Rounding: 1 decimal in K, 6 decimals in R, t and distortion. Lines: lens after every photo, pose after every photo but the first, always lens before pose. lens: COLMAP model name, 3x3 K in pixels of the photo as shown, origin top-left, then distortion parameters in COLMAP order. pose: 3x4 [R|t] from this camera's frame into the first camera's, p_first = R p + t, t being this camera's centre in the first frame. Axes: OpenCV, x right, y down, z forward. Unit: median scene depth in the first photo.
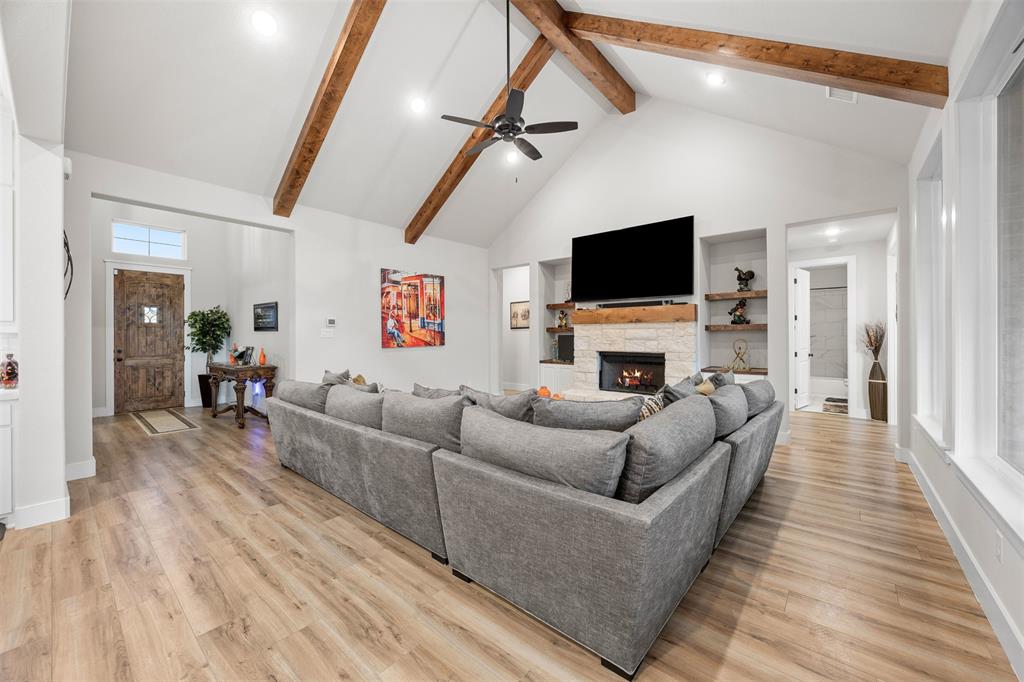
lens RADIAL K [[394.3, 0, 517.8], [0, 394.3, 334.5], [0, 0, 1]] dist [-0.010463, -0.000035]
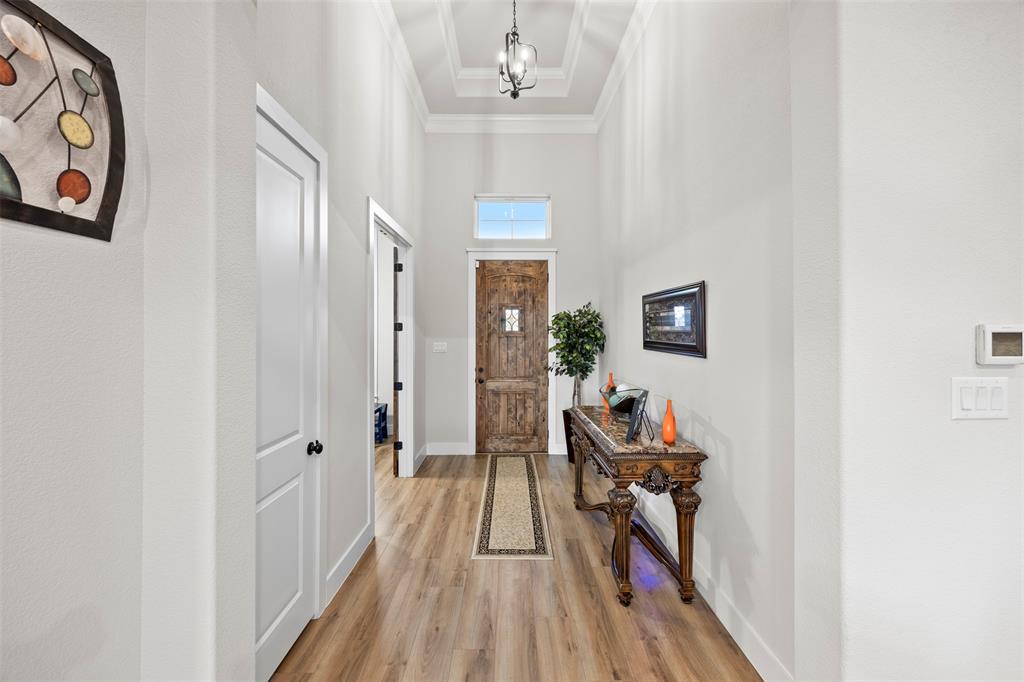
lens RADIAL K [[394.3, 0, 517.8], [0, 394.3, 334.5], [0, 0, 1]] dist [-0.010463, -0.000035]
pose [[0.655450, 0.006452, -0.755211, -0.381966], [0.001154, 0.999954, 0.009545, -0.030279], [0.755238, -0.007128, 0.655412, 0.528552]]
